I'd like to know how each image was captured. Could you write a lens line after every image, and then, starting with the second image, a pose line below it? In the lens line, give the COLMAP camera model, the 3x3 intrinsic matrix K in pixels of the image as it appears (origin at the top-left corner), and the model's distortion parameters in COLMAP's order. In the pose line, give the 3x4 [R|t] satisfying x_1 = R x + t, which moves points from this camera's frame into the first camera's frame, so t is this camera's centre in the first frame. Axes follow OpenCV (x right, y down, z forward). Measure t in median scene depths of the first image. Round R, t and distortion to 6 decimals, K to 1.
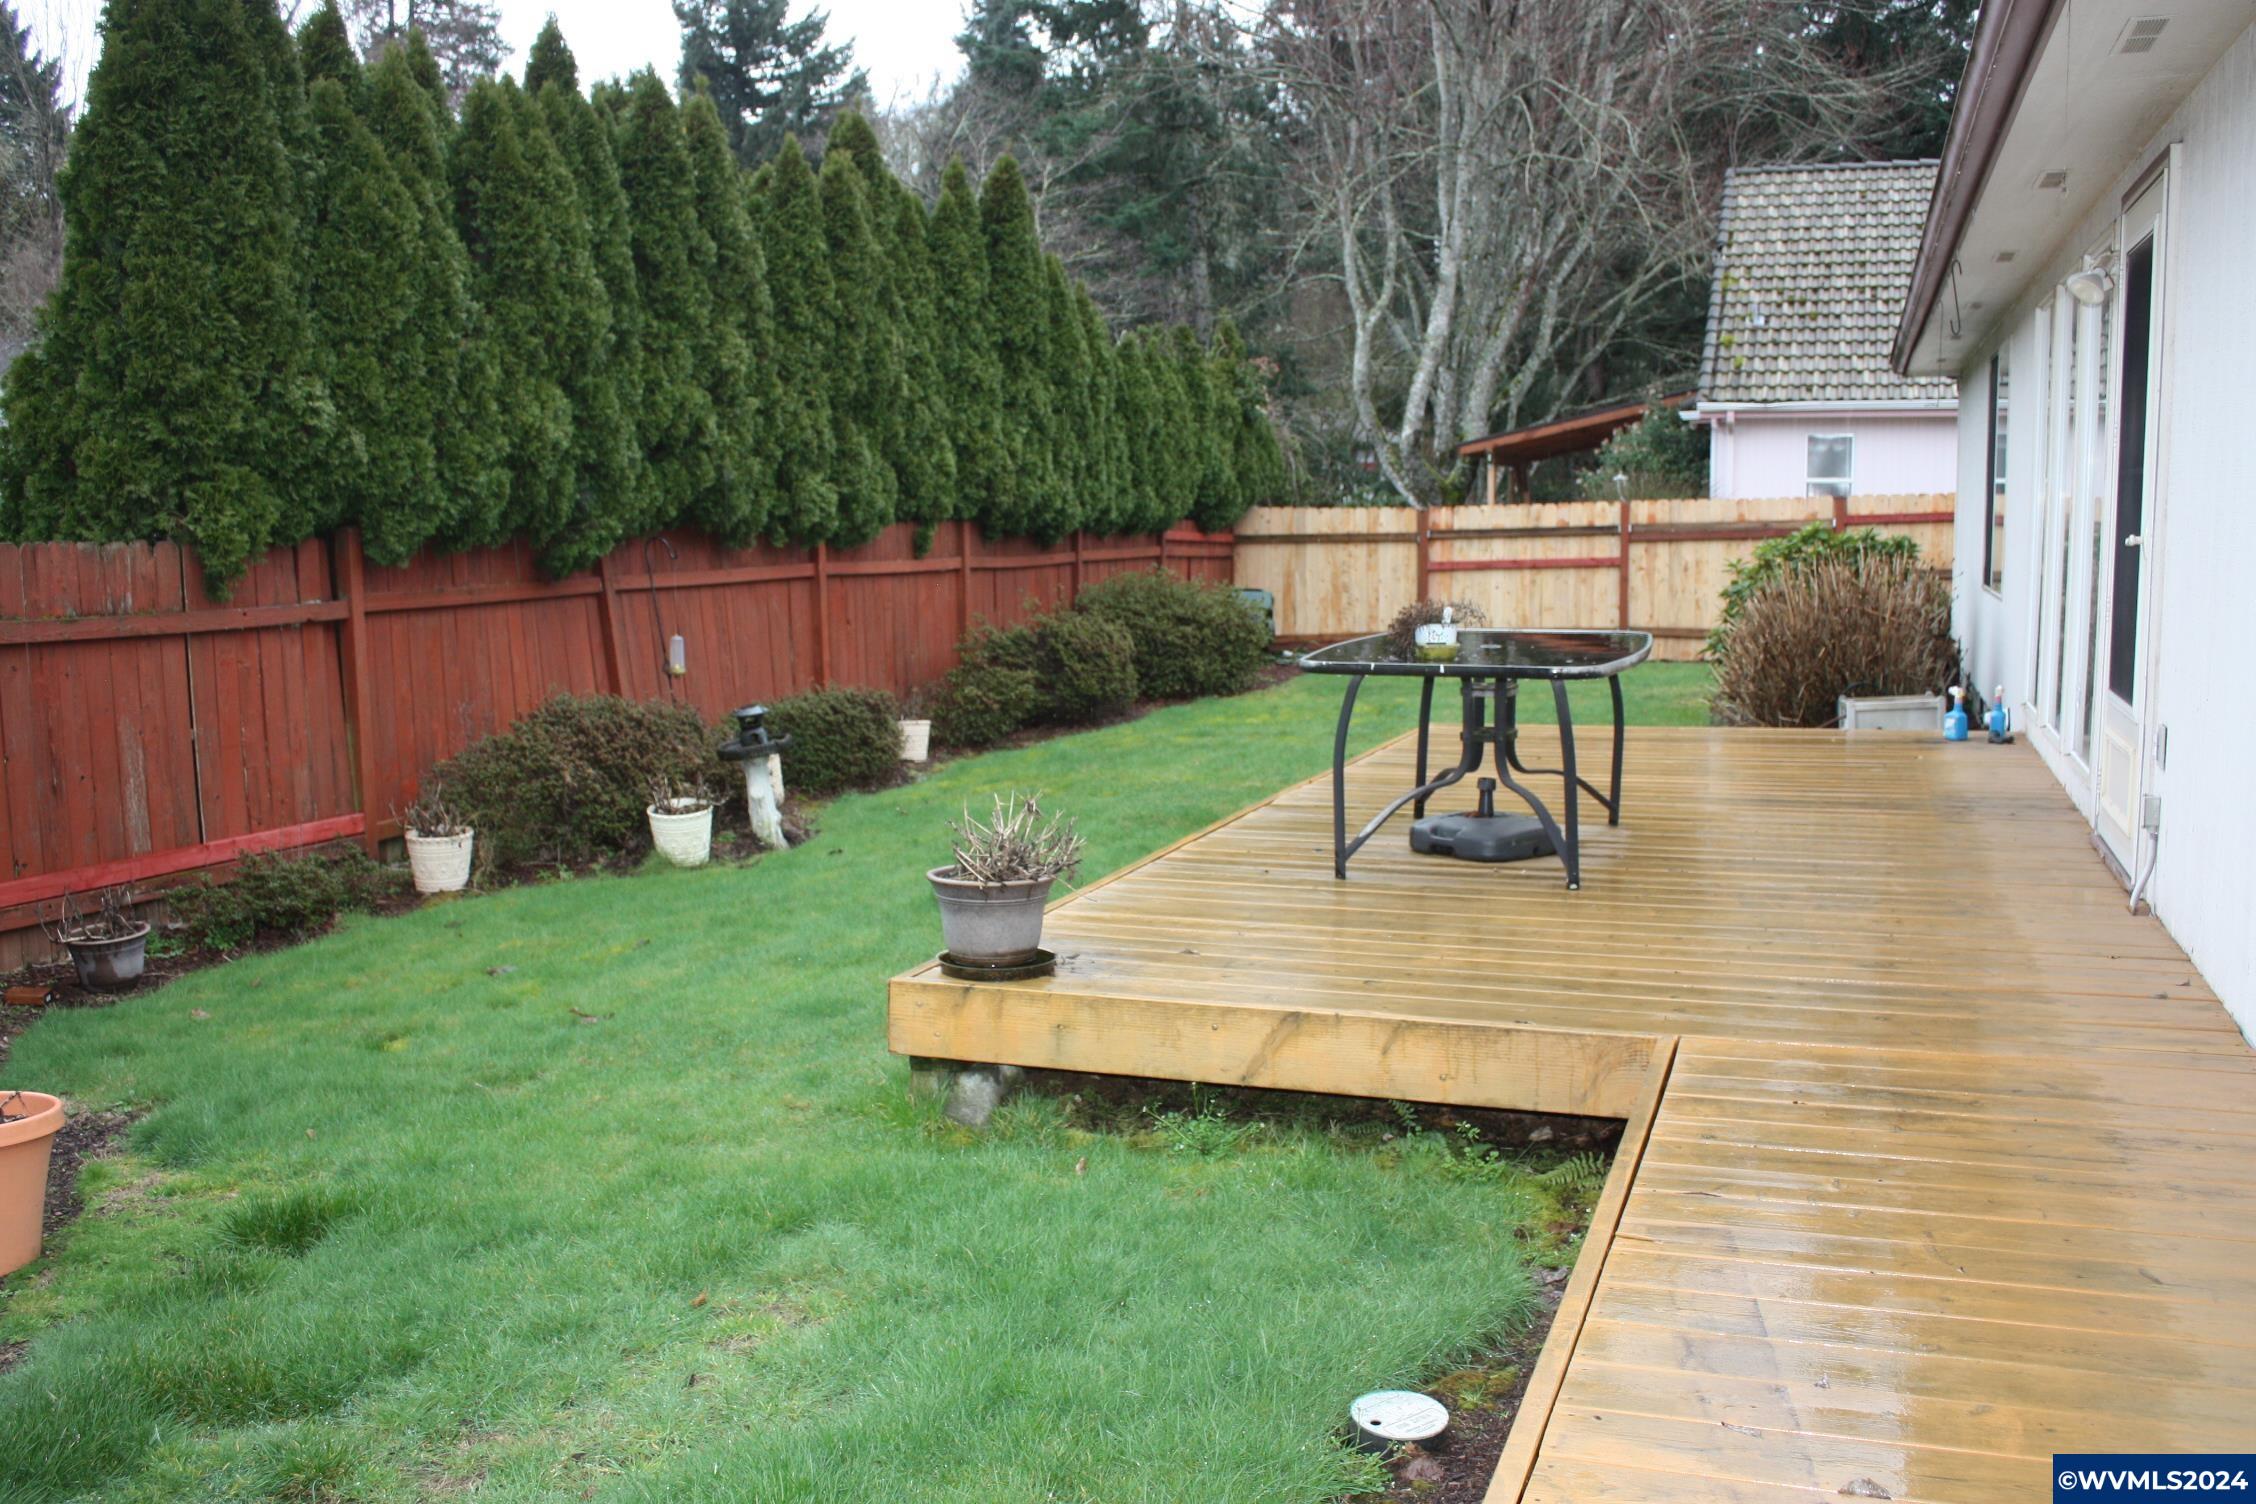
lens RADIAL K [[2094.1, 0, 1128.0], [0, 2094.1, 752.0], [0, 0, 1]] dist [-0.154111, 0.157085]
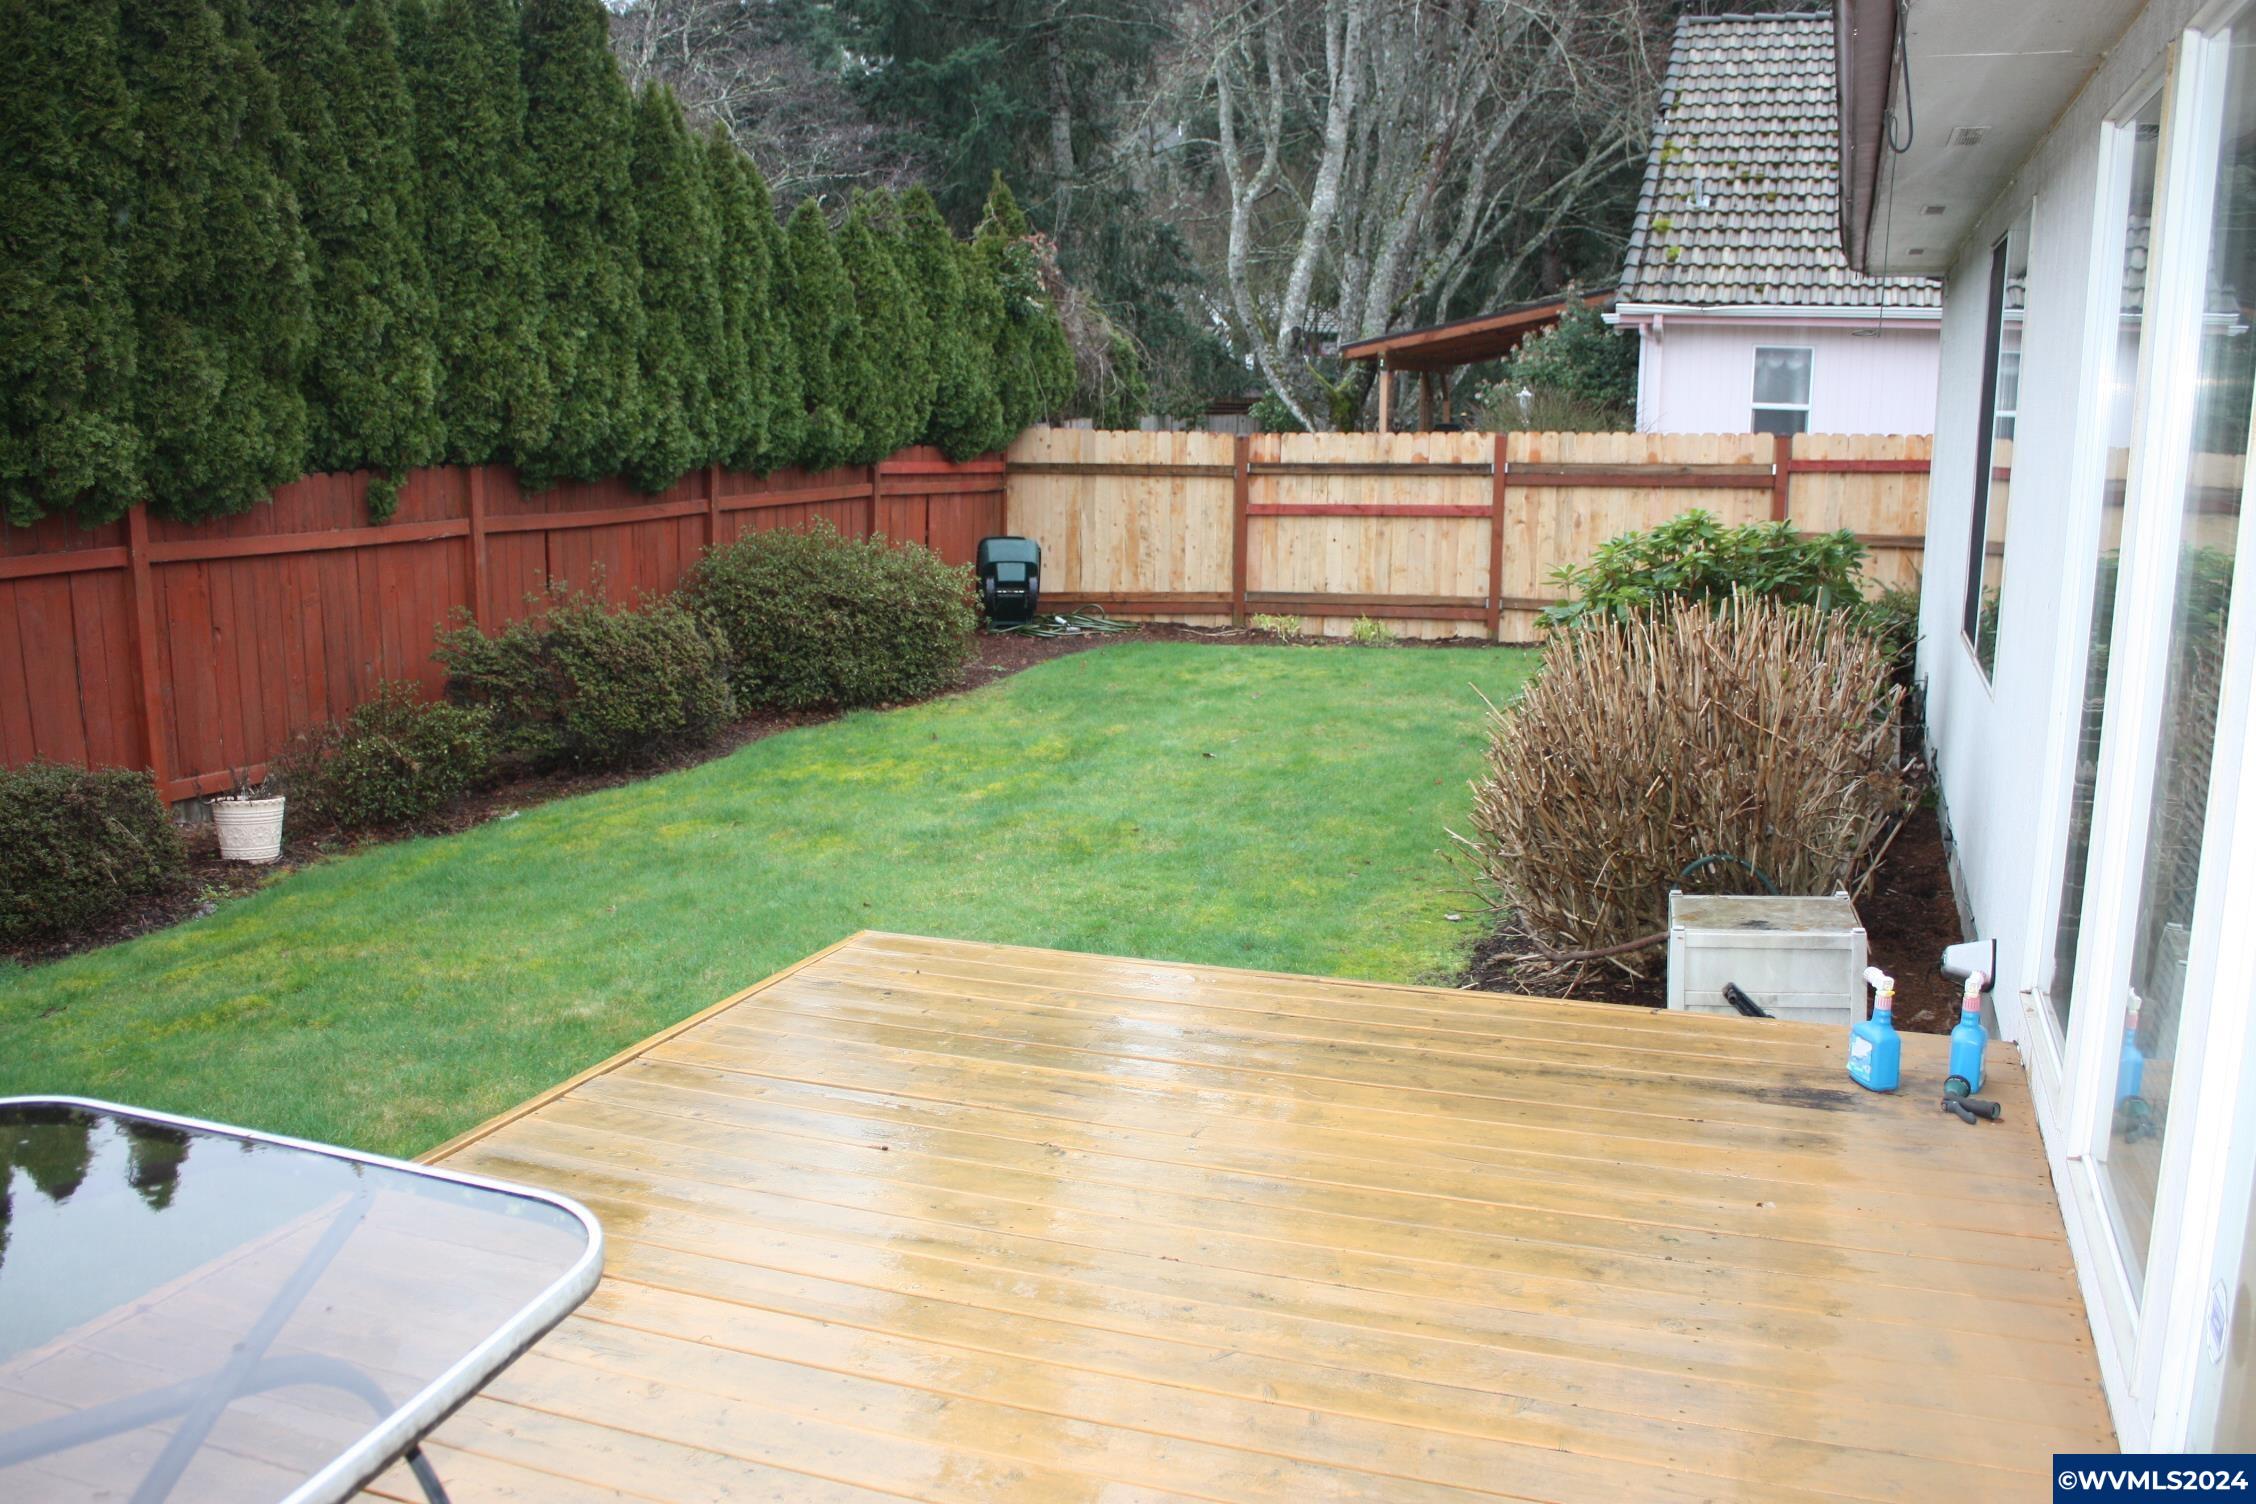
lens RADIAL K [[1997.8, 0, 1128.0], [0, 1997.8, 752.0], [0, 0, 1]] dist [-0.164807, 0.162873]
pose [[0.999696, 0.022647, -0.009741, 0.106462], [-0.021960, 0.997600, 0.065665, -0.045875], [0.011205, -0.065431, 0.997794, 0.251901]]
